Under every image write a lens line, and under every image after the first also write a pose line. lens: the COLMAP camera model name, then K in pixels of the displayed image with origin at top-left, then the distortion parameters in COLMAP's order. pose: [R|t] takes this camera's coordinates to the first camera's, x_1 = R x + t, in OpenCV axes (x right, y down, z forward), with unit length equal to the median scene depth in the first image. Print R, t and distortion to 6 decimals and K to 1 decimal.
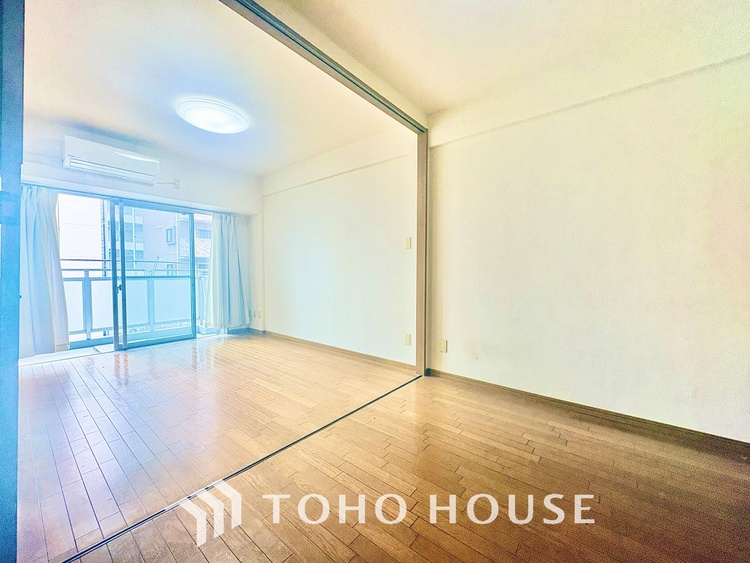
lens RADIAL K [[297.9, 0, 375.0], [0, 297.9, 281.5], [0, 0, 1]] dist [-0.001743, -0.000041]
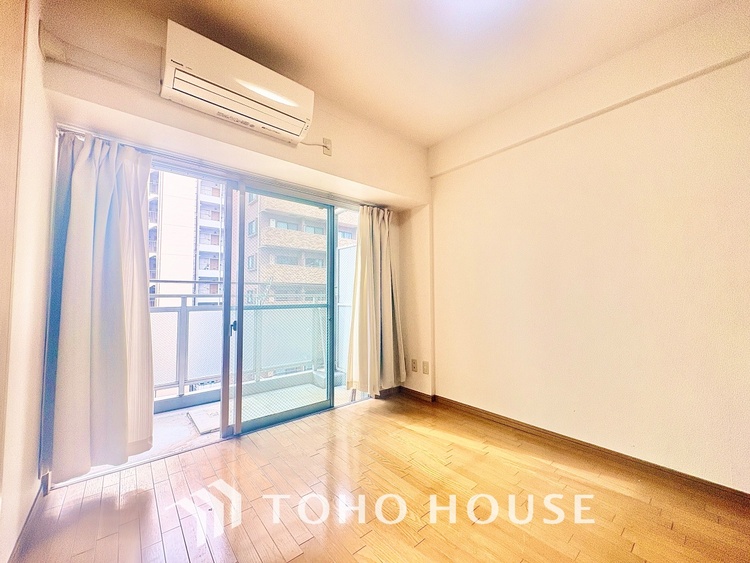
lens RADIAL K [[297.9, 0, 375.0], [0, 297.9, 281.5], [0, 0, 1]] dist [-0.001743, -0.000041]
pose [[0.982145, -0.016450, -0.187407, -0.401881], [0.000041, 0.996188, -0.087227, -0.012192], [0.188127, 0.085662, 0.978402, 0.400829]]
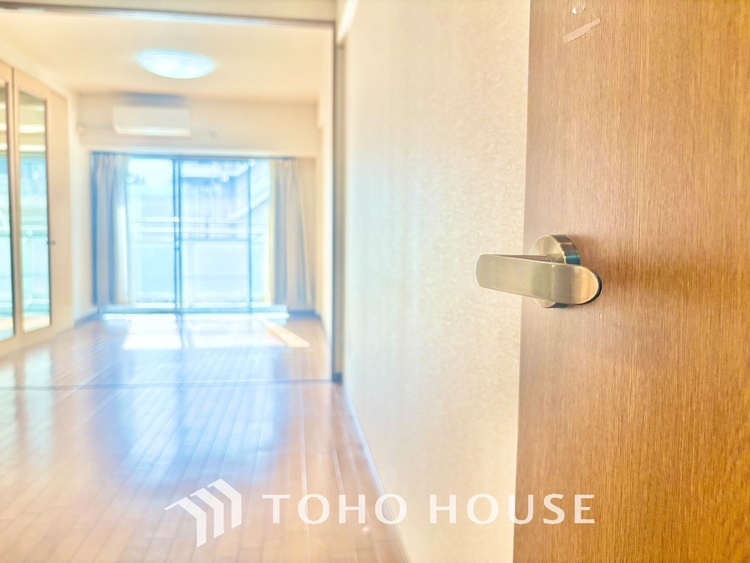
lens RADIAL K [[571.1, 0, 375.0], [0, 571.1, 281.5], [0, 0, 1]] dist [0.020940, -0.036031]
pose [[0.735196, 0.058238, -0.675349, 0.732408], [-0.031932, 0.998172, 0.051314, 0.008715], [0.677102, -0.016161, 0.735711, 0.056847]]
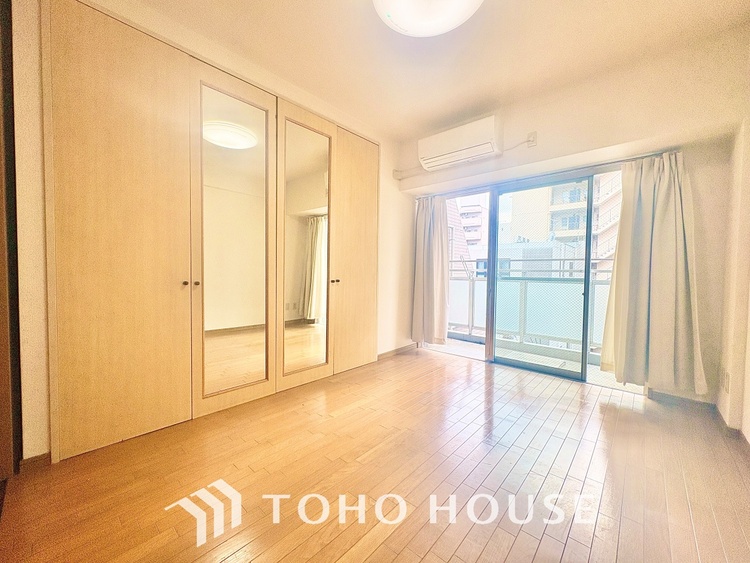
lens RADIAL K [[300.2, 0, 375.0], [0, 300.2, 281.5], [0, 0, 1]] dist [0.001601, 0.000129]
pose [[-0.052932, 0.031160, -0.998112, 0.028289], [-0.050494, 0.998151, 0.033839, -0.013082], [0.997321, 0.052190, -0.051260, 0.596988]]
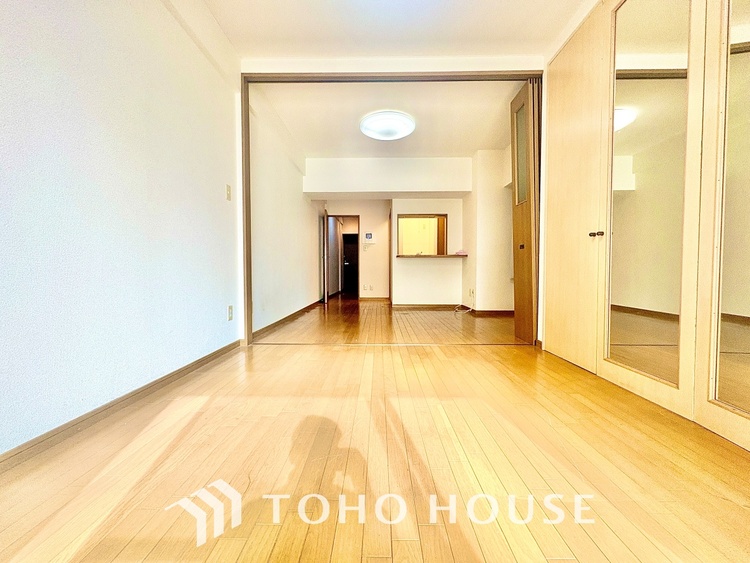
lens RADIAL K [[300.2, 0, 375.0], [0, 300.2, 281.5], [0, 0, 1]] dist [0.001601, 0.000129]
pose [[-0.618386, -0.027209, 0.785403, -0.526241], [0.027001, 0.998075, 0.055835, 0.051593], [-0.785411, 0.055734, -0.616461, 0.821170]]
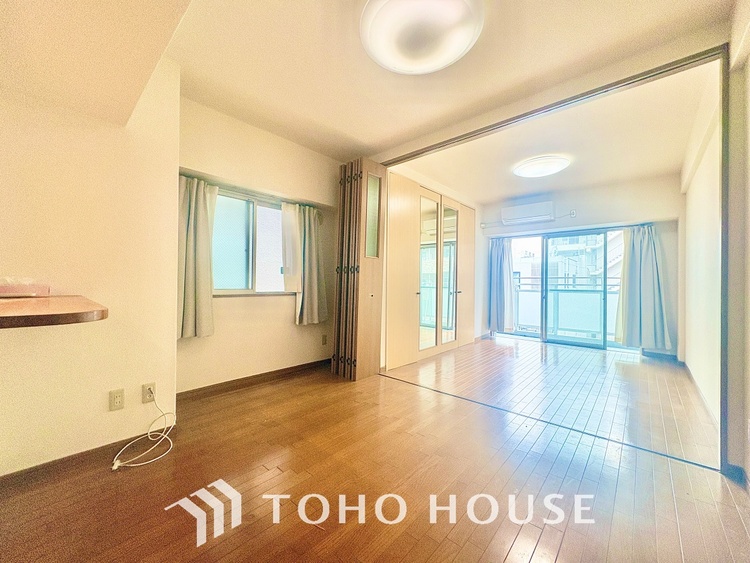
lens RADIAL K [[297.9, 0, 375.0], [0, 297.9, 281.5], [0, 0, 1]] dist [-0.001743, -0.000041]
pose [[-0.050836, -0.006277, -0.998687, 0.494669], [-0.046636, 0.998904, -0.003904, -0.008530], [0.997618, 0.046376, -0.051073, 0.230850]]
